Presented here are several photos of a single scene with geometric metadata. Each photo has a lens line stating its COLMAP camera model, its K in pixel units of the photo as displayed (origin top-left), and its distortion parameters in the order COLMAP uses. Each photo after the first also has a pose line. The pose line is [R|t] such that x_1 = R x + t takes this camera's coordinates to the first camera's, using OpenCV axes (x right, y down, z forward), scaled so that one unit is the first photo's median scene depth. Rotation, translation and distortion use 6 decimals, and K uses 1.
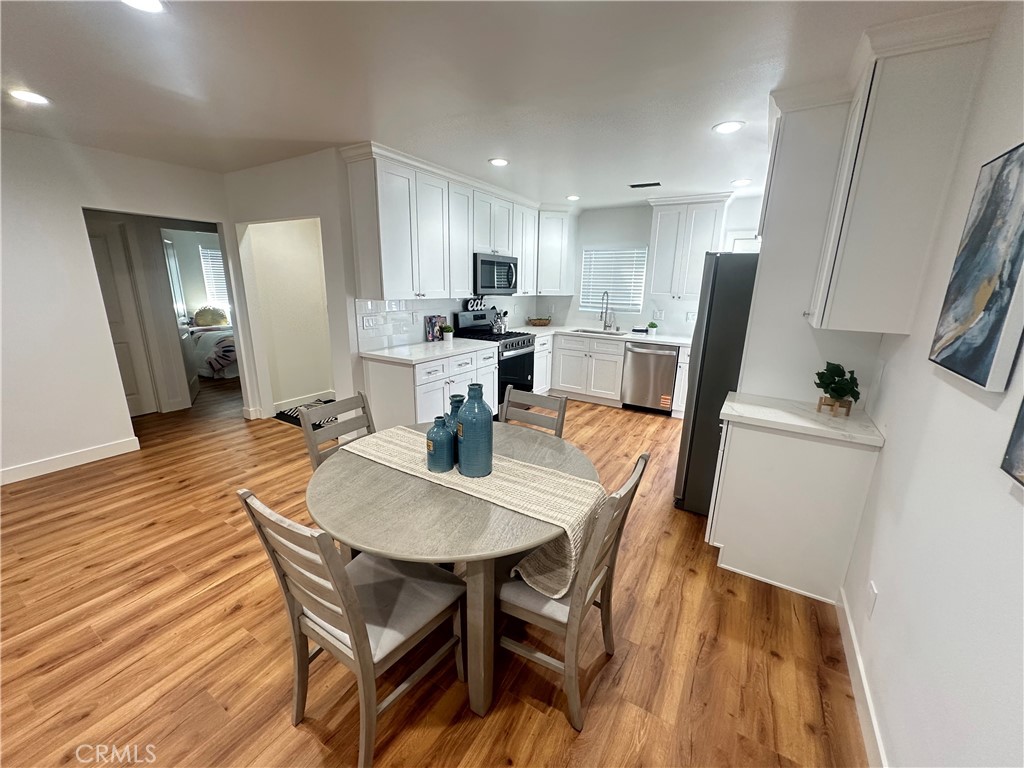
lens RADIAL K [[407.9, 0, 508.8], [0, 407.9, 379.8], [0, 0, 1]] dist [-0.000816, 0.000013]
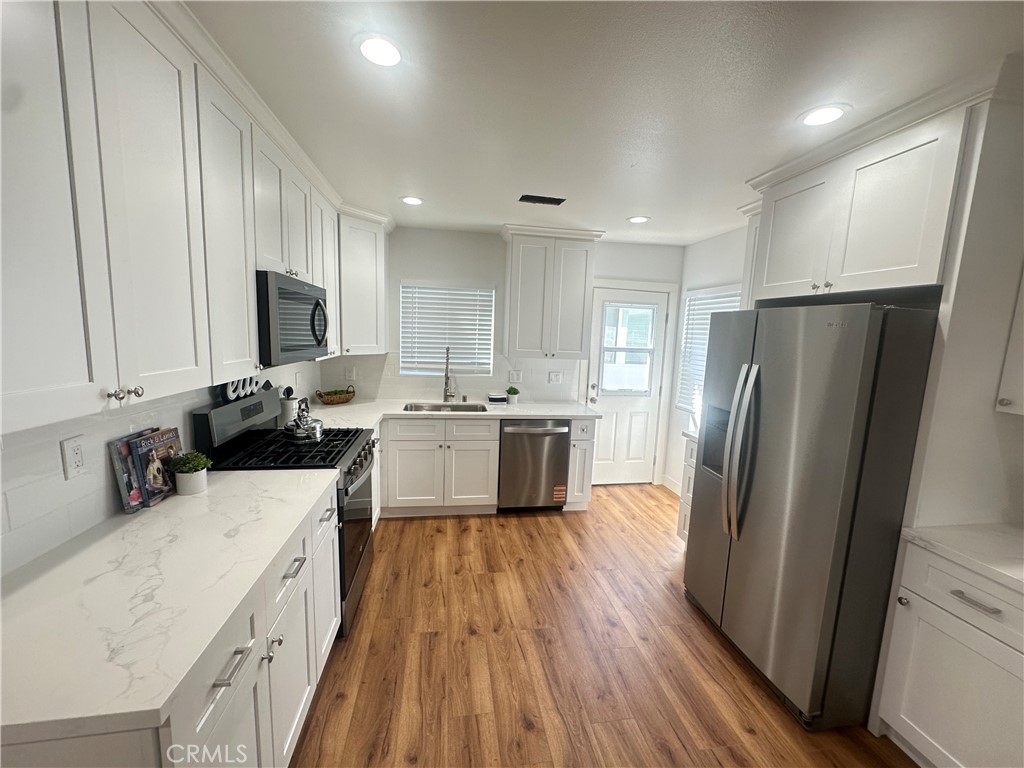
lens RADIAL K [[407.9, 0, 509.9], [0, 407.9, 384.1], [0, 0, 1]] dist [-0.000816, 0.000013]
pose [[0.753928, -0.077150, 0.652411, -0.151432], [0.135544, 0.989981, -0.039567, -0.127237], [-0.642822, 0.118261, 0.756832, 0.470599]]
